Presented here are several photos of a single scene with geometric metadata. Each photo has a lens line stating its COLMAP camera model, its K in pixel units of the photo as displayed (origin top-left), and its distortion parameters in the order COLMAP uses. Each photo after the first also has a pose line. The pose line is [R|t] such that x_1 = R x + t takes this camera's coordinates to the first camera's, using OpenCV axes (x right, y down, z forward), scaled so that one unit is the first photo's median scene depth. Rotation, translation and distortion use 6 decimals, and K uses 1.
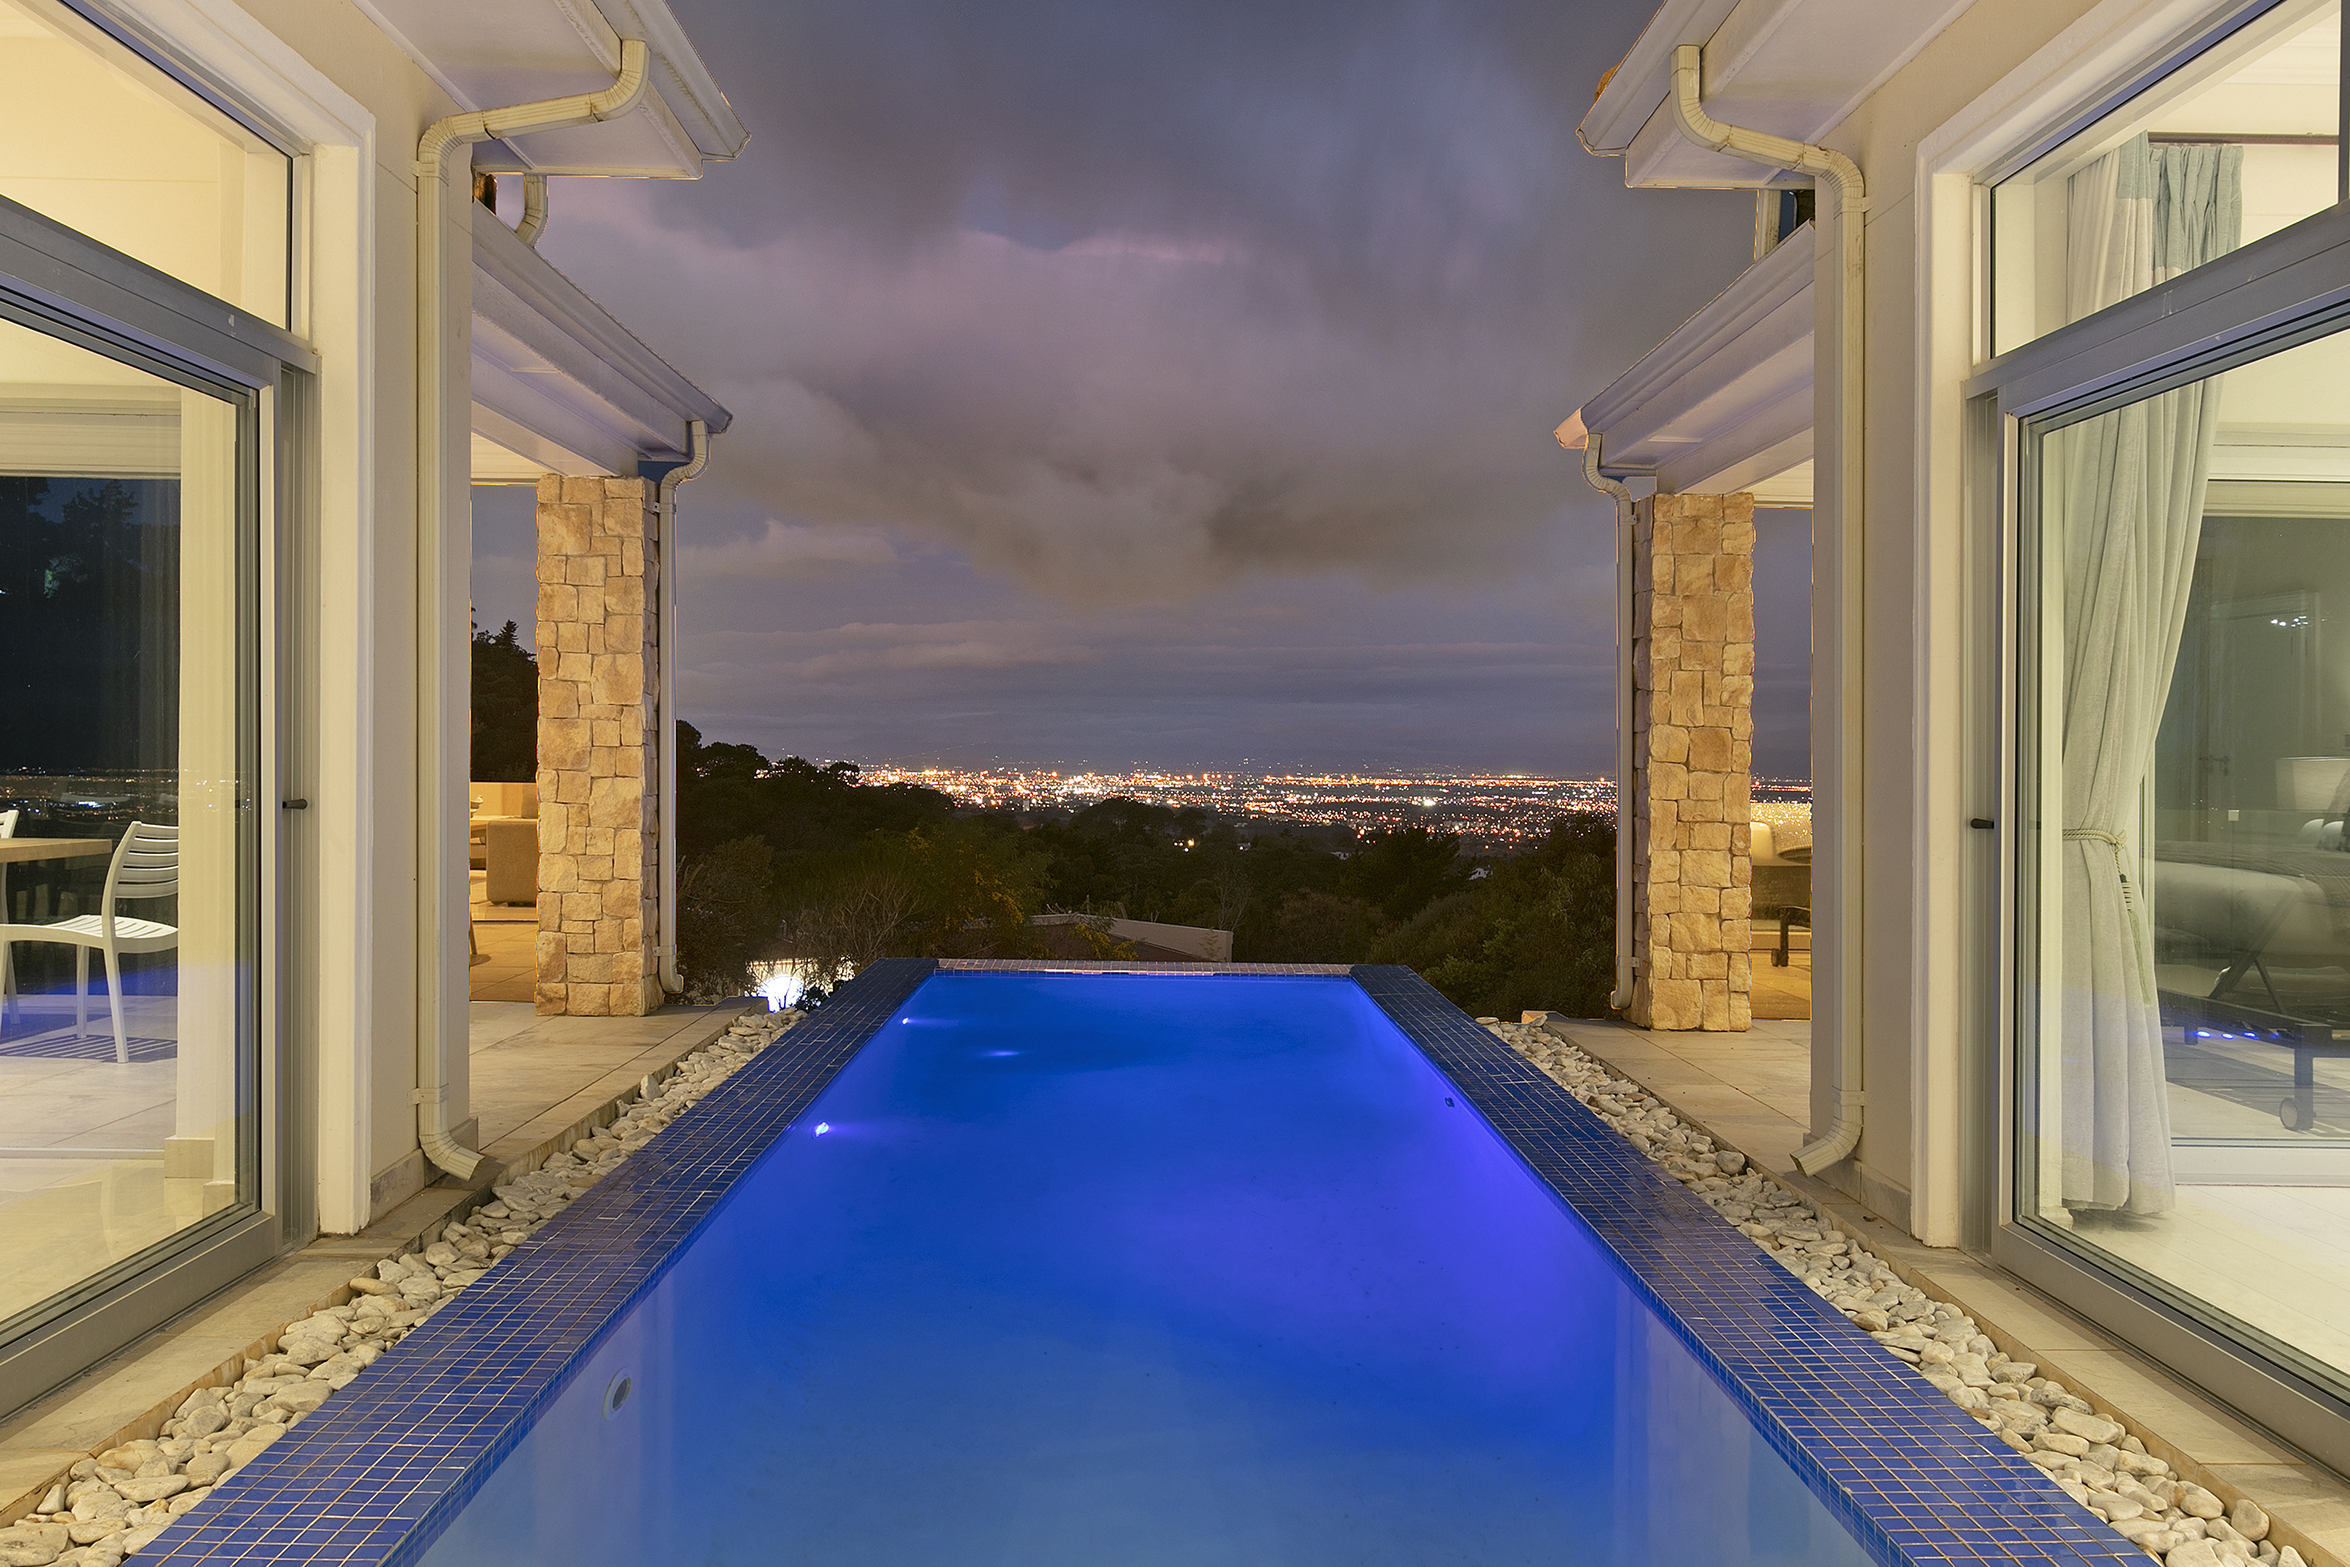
lens RADIAL K [[1935.1, 0, 1173.3], [0, 1935.1, 781.7], [0, 0, 1]] dist [0.017112, 0.003130]
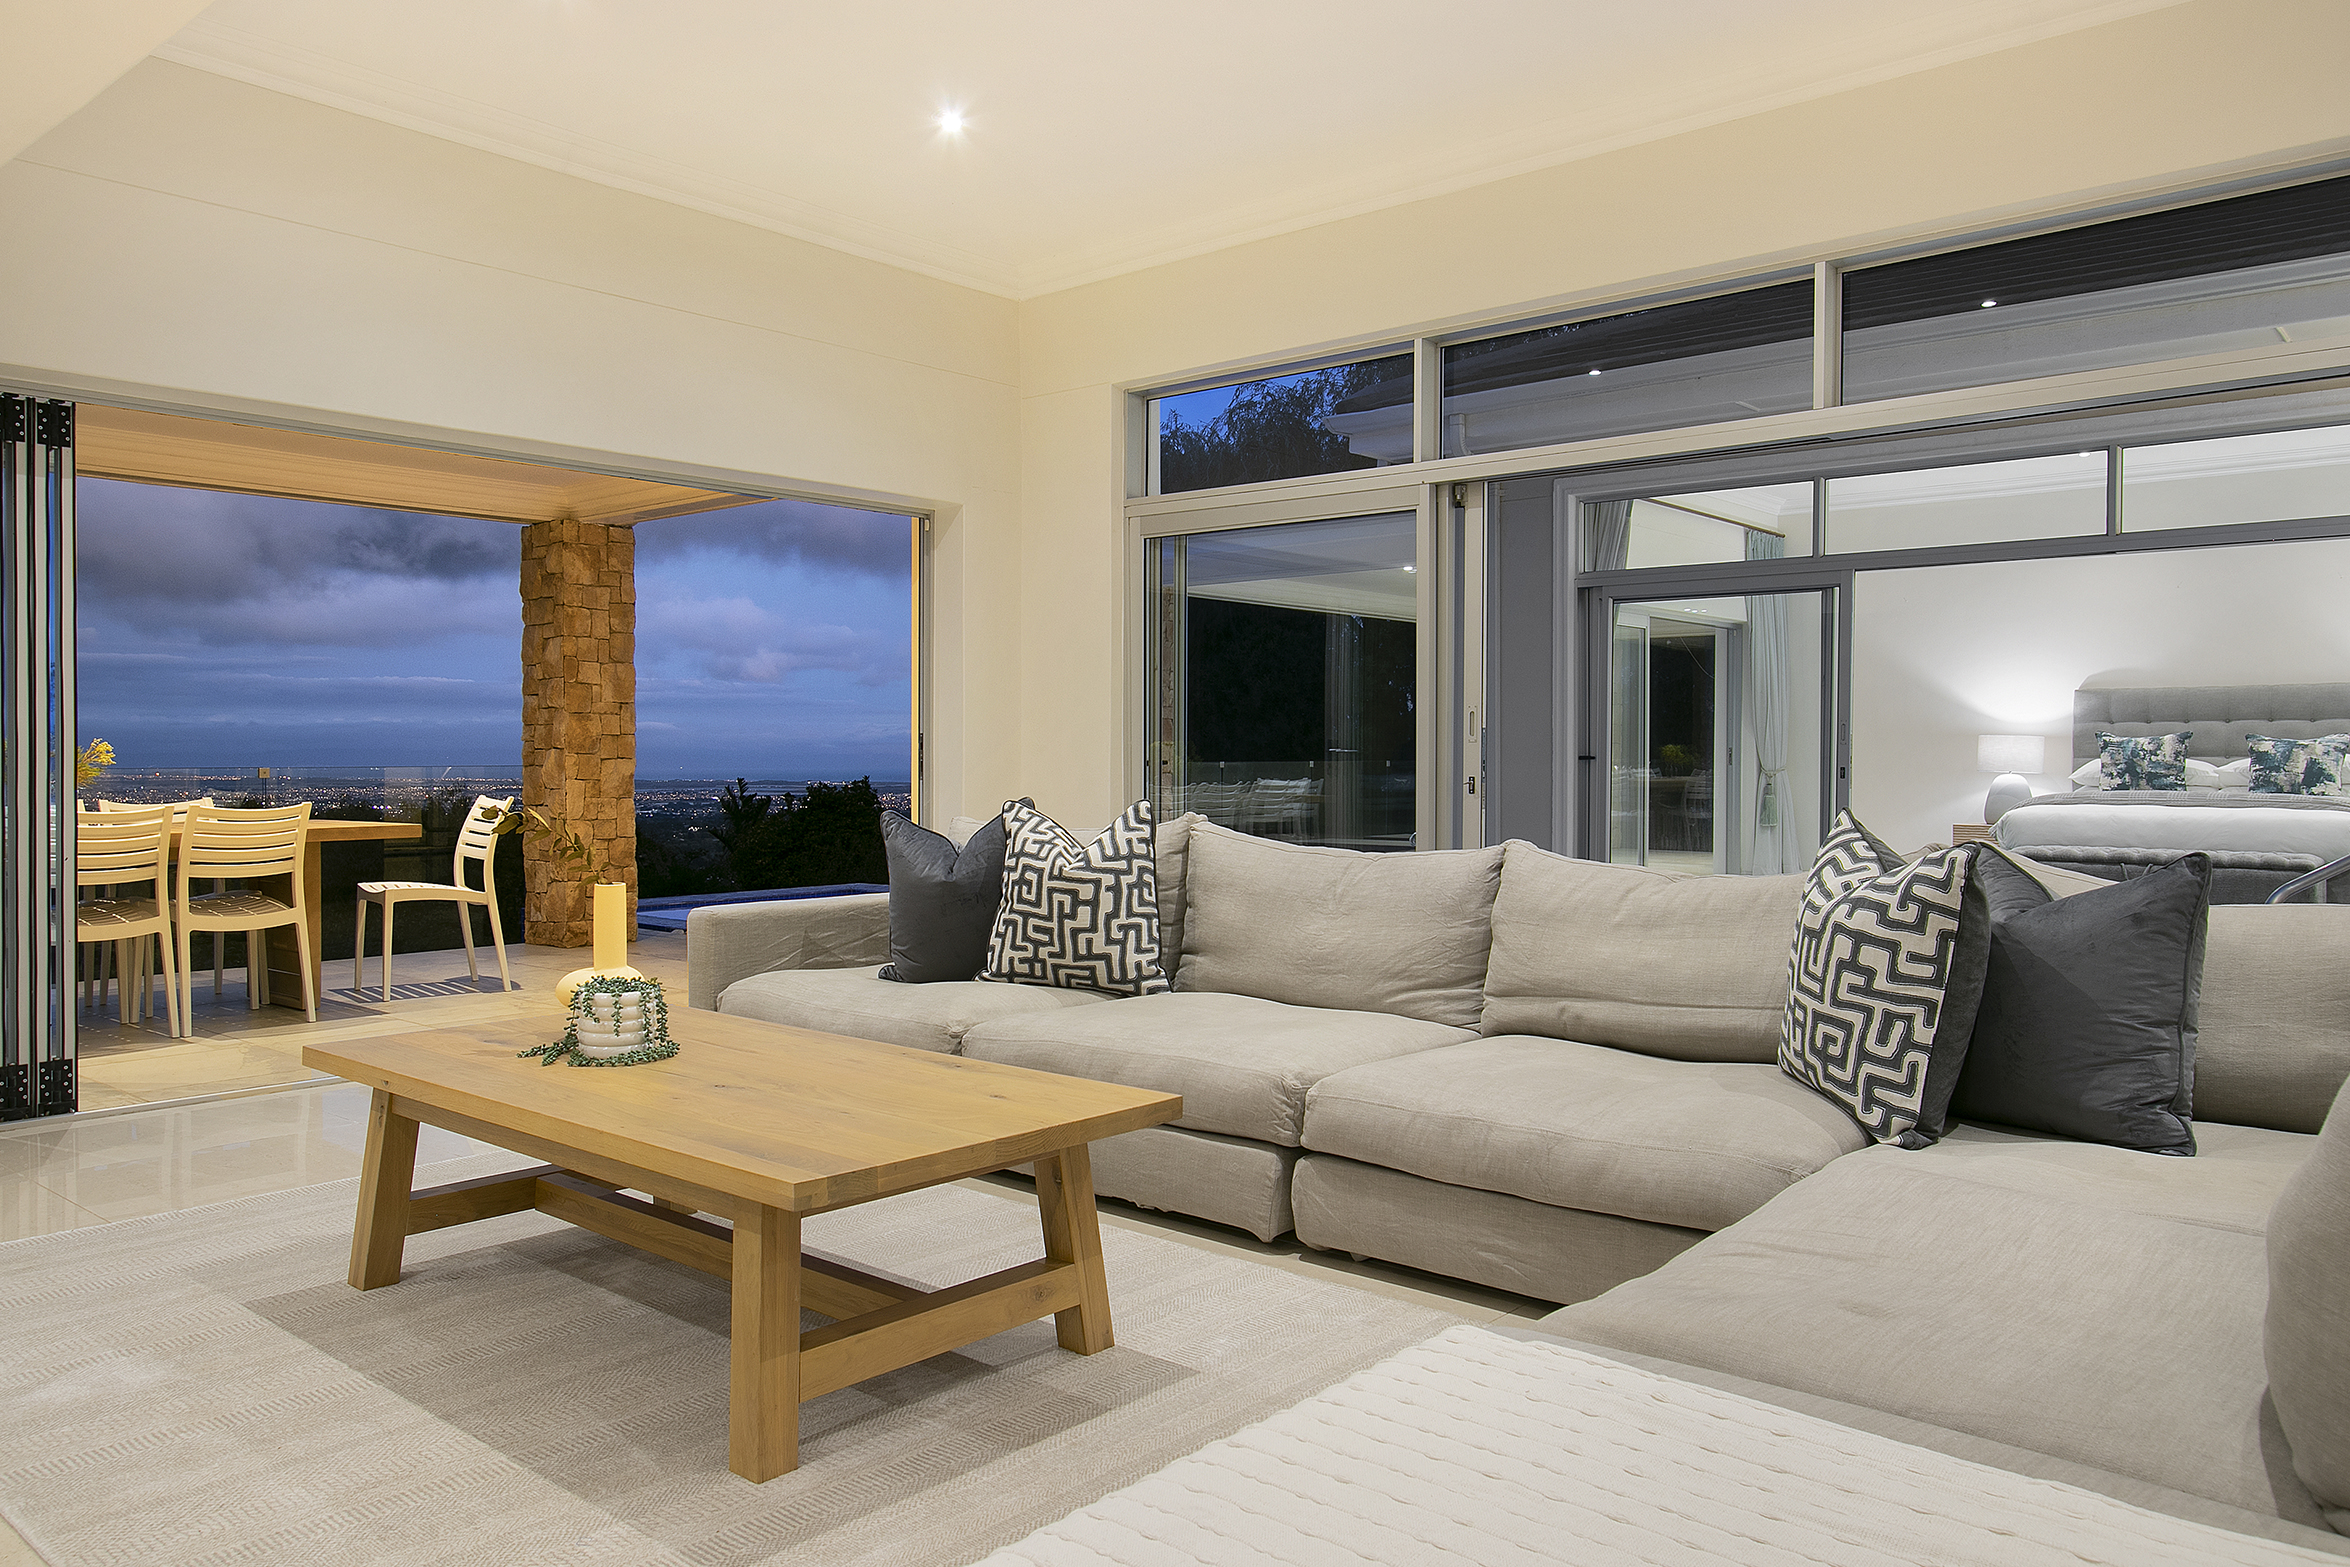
lens RADIAL K [[1649.3, 0, 1170.0], [0, 1649.3, 774.2], [0, 0, 1]] dist [-0.007313, -0.001583]
pose [[0.653055, -0.034259, 0.756535, -0.881684], [0.018466, 0.999400, 0.029316, -0.017215], [-0.757085, -0.005174, 0.653295, 0.002227]]
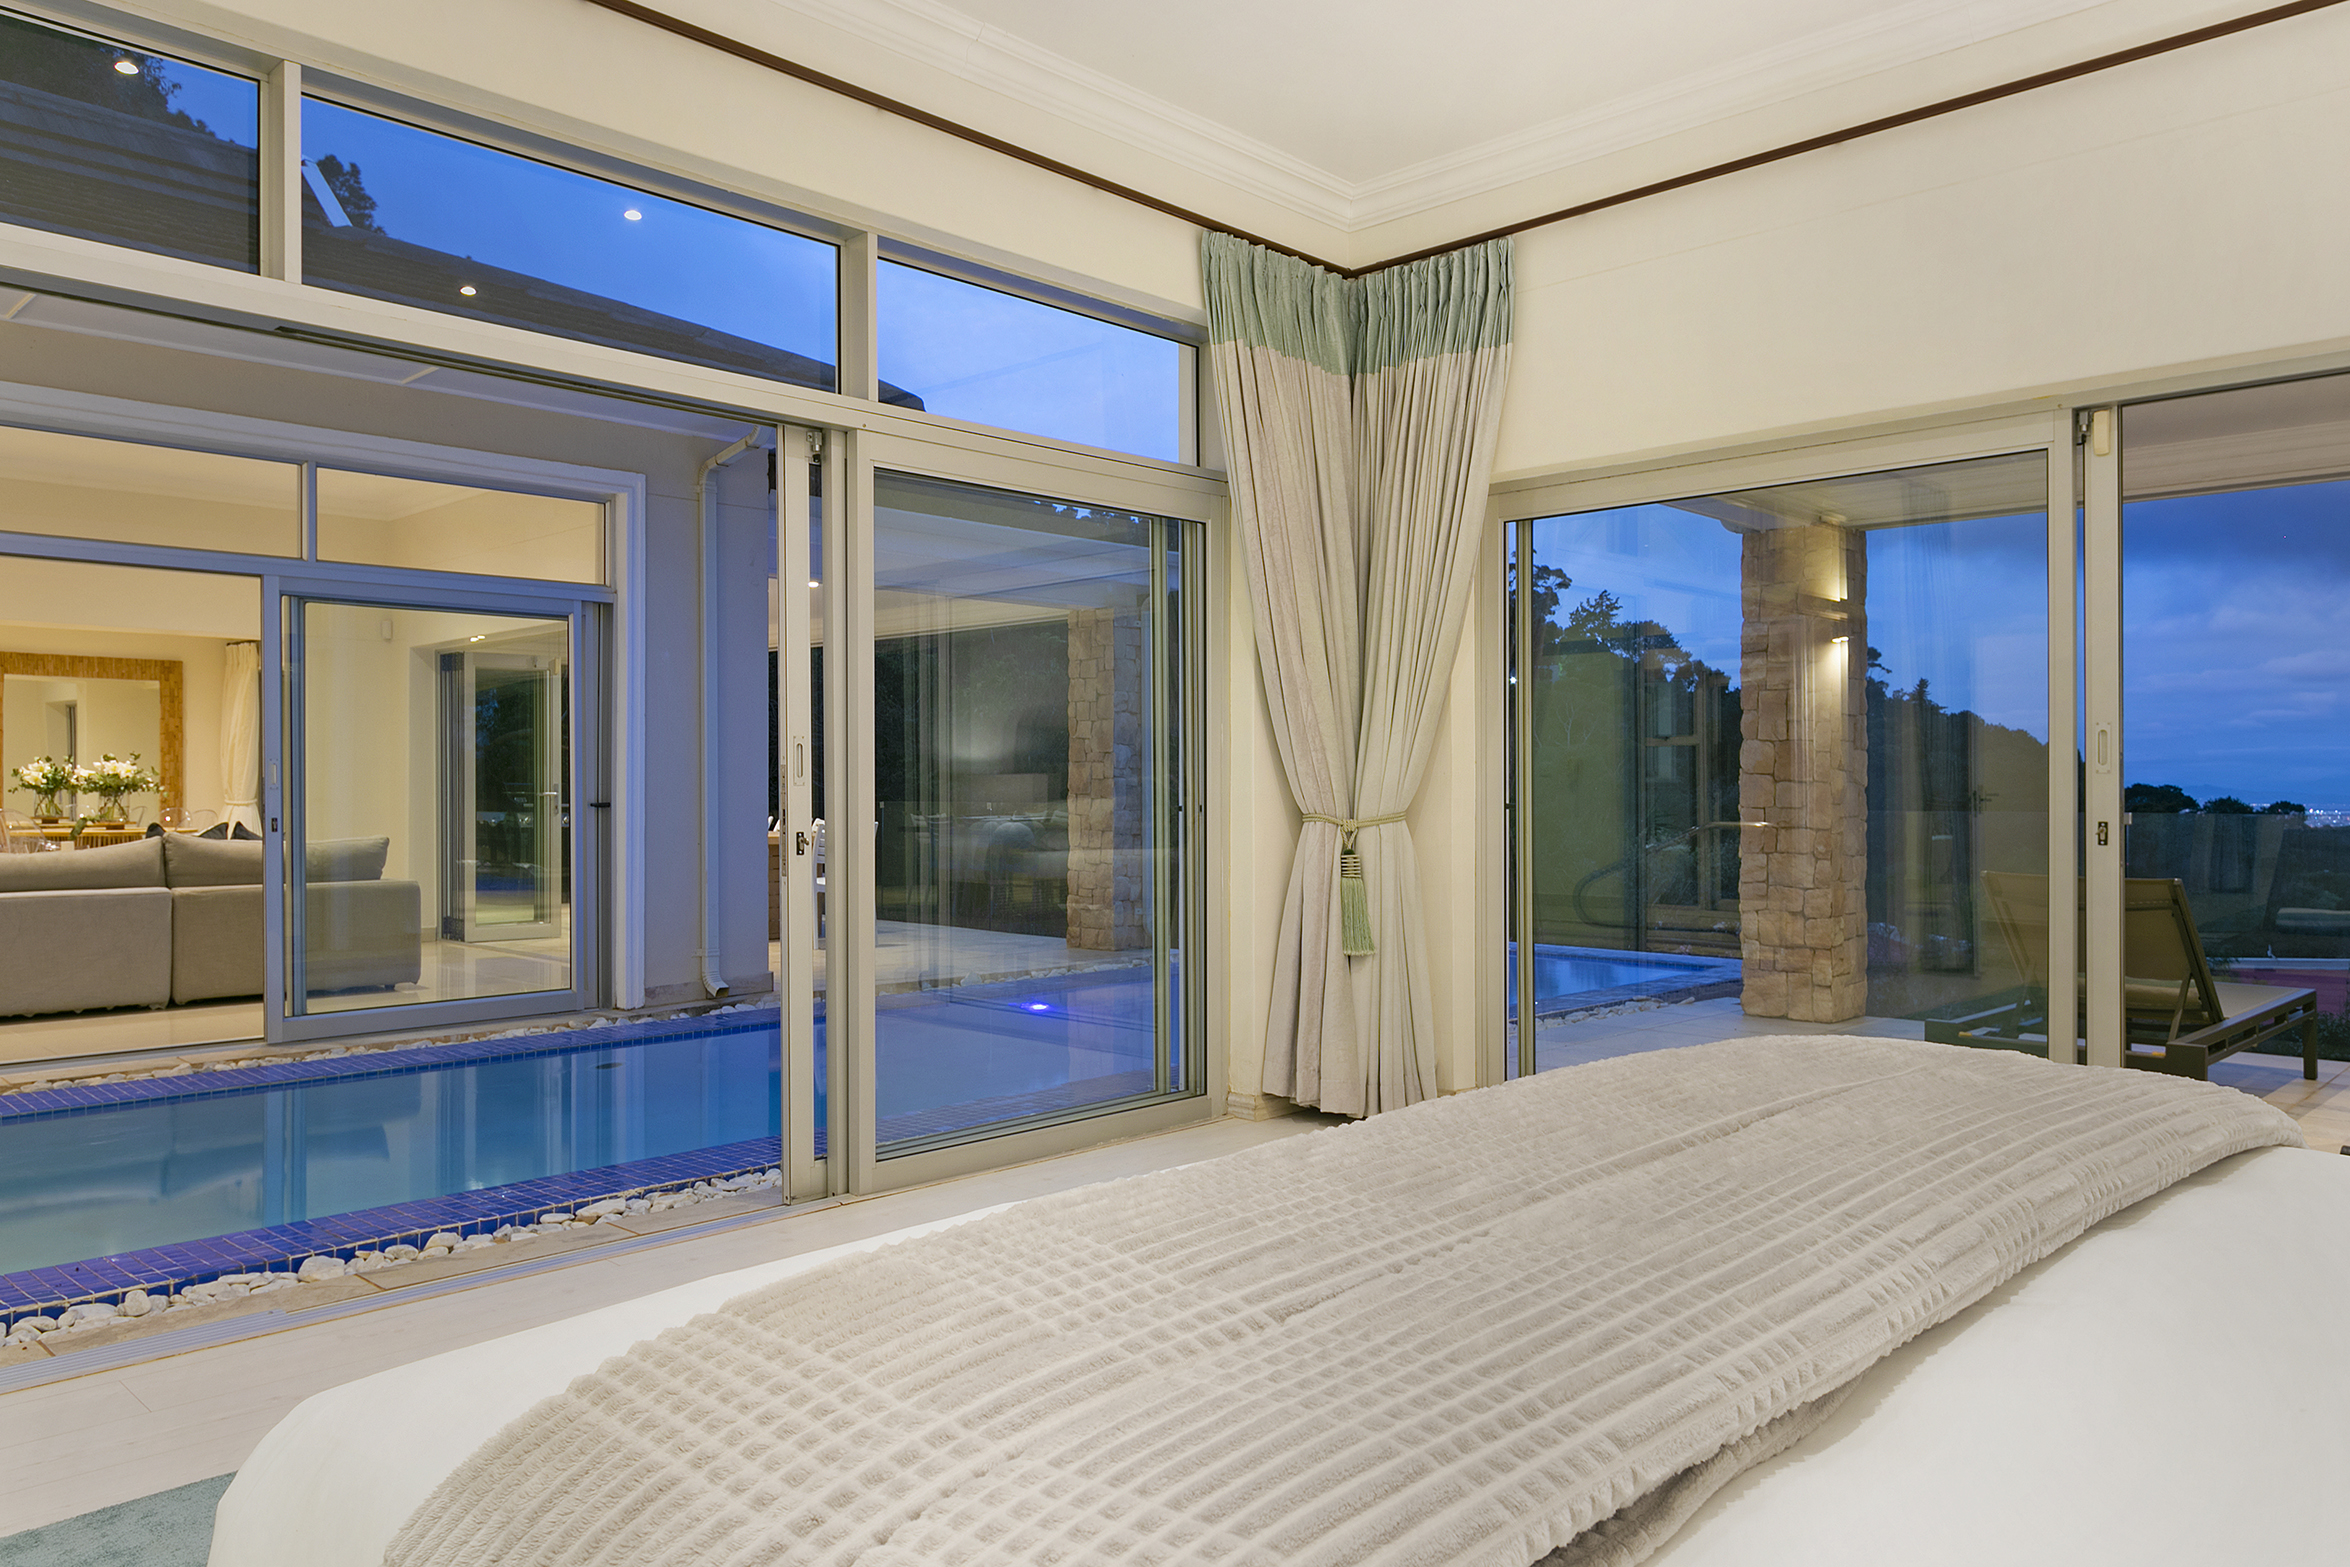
lens RADIAL K [[1592.5, 0, 1175.9], [0, 1592.5, 783.8], [0, 0, 1]] dist [-0.006399, -0.000294]
pose [[0.708761, -0.018395, -0.705209, 0.669704], [0.005344, 0.999771, -0.020707, 0.013084], [0.705428, 0.010907, 0.708697, 0.122975]]
